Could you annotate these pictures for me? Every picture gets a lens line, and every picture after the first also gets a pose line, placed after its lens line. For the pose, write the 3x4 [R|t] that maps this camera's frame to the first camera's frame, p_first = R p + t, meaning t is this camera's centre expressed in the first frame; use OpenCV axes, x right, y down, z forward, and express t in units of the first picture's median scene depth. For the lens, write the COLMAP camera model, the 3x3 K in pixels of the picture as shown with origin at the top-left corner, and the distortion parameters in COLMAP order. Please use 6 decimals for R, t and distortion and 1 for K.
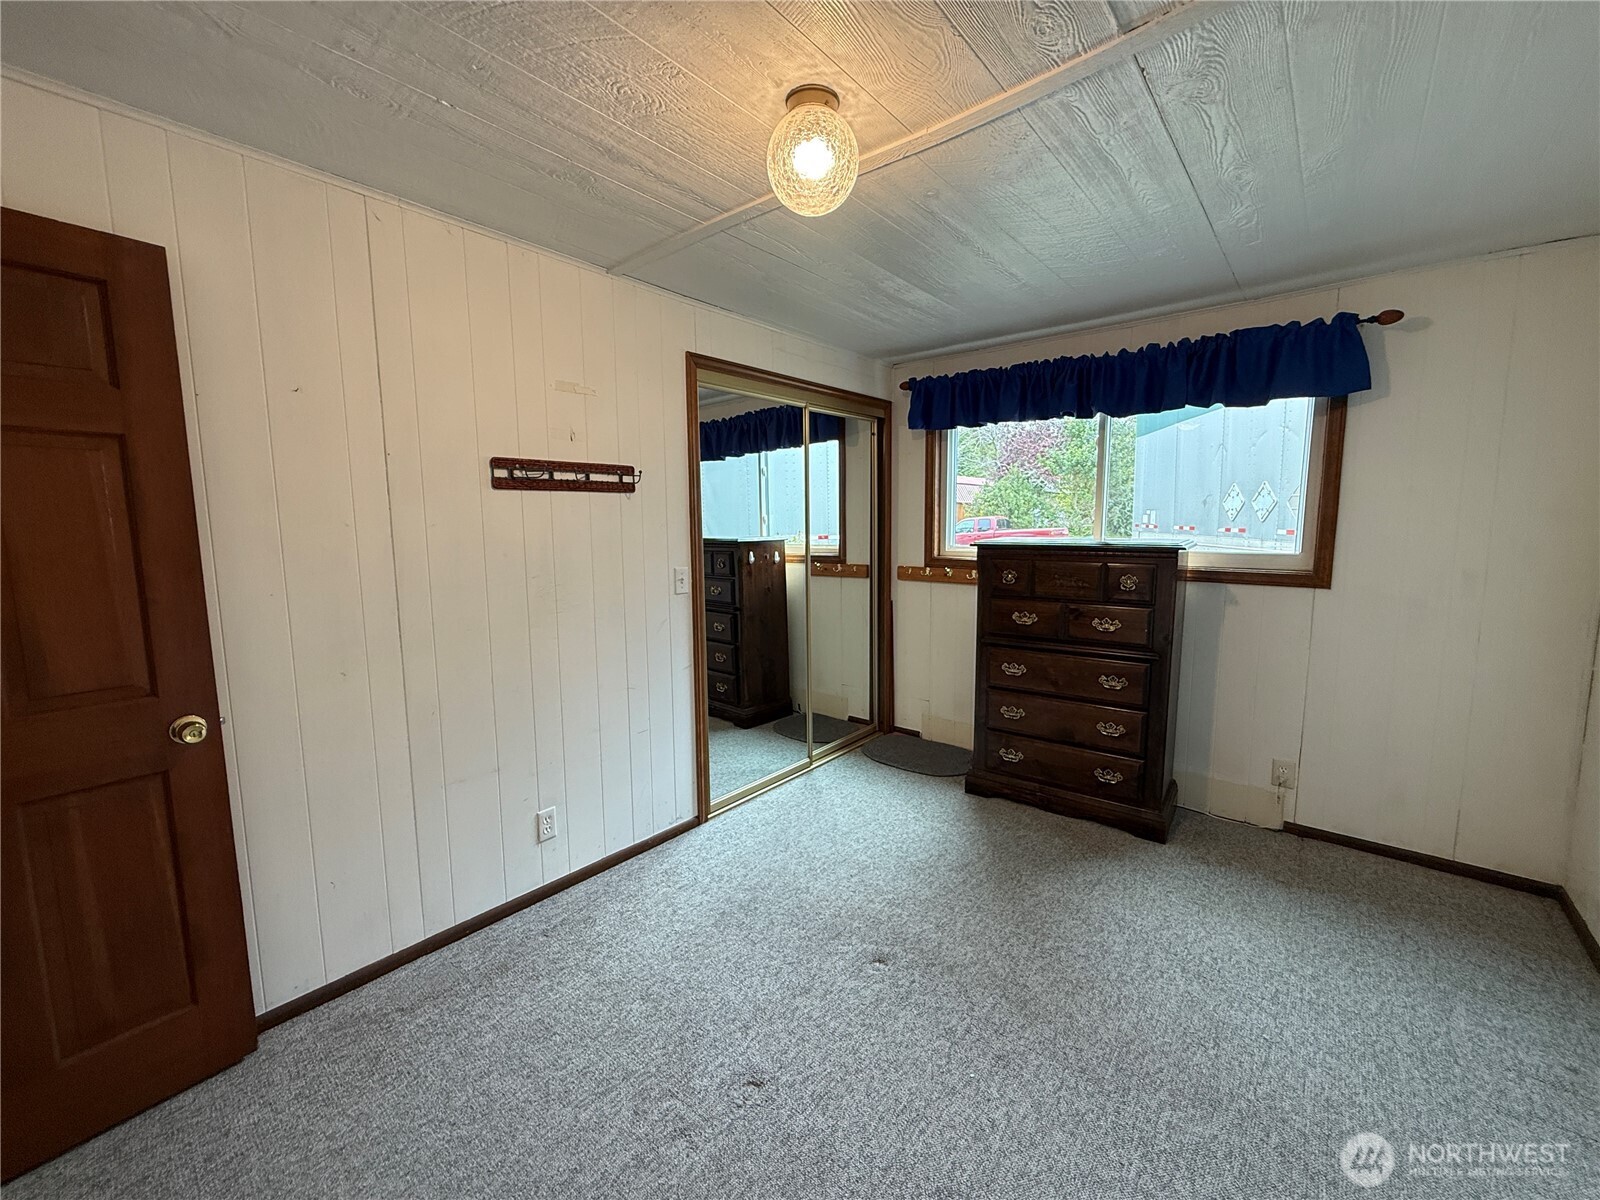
lens RADIAL K [[635.6, 0, 795.9], [0, 635.6, 598.2], [0, 0, 1]] dist [-0.000279, -0.000089]
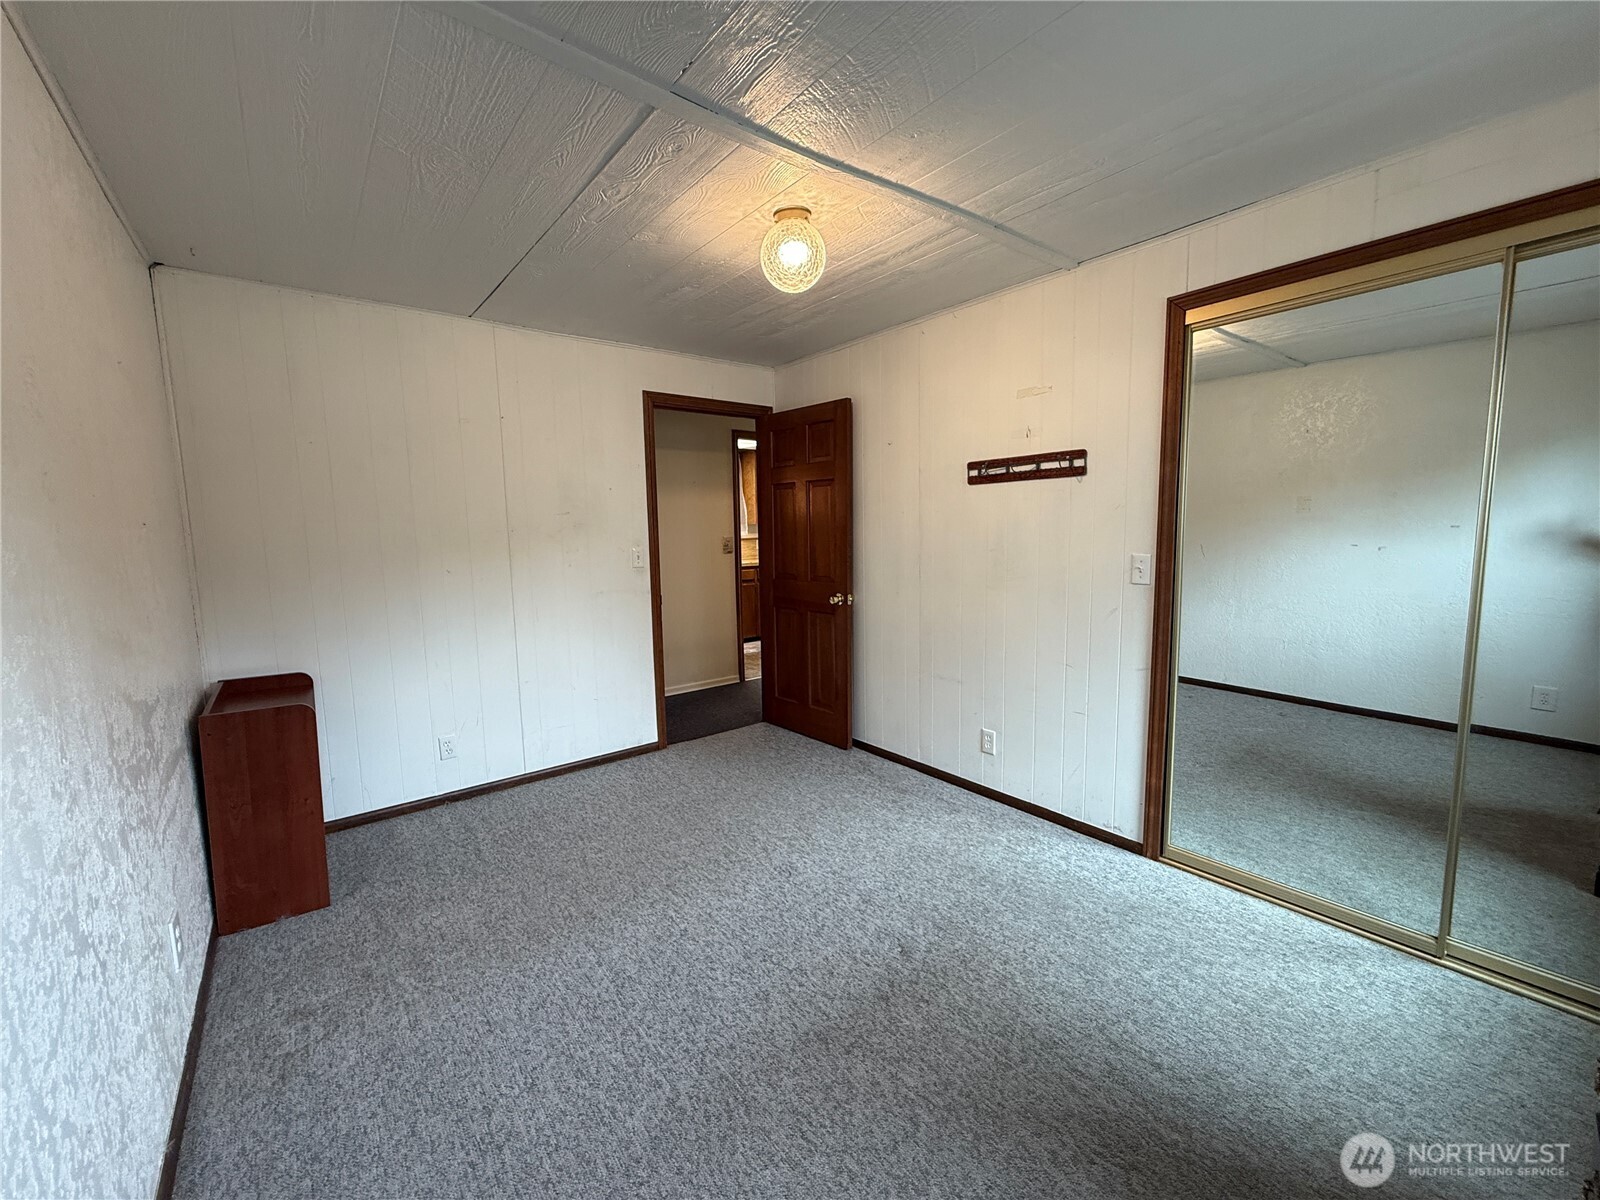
lens RADIAL K [[635.6, 0, 795.9], [0, 635.6, 598.2], [0, 0, 1]] dist [-0.000279, -0.000089]
pose [[-0.194559, 0.130578, -0.972161, 0.906672], [-0.088382, 0.984735, 0.149955, -0.091433], [0.976901, 0.115097, -0.180049, 0.816697]]
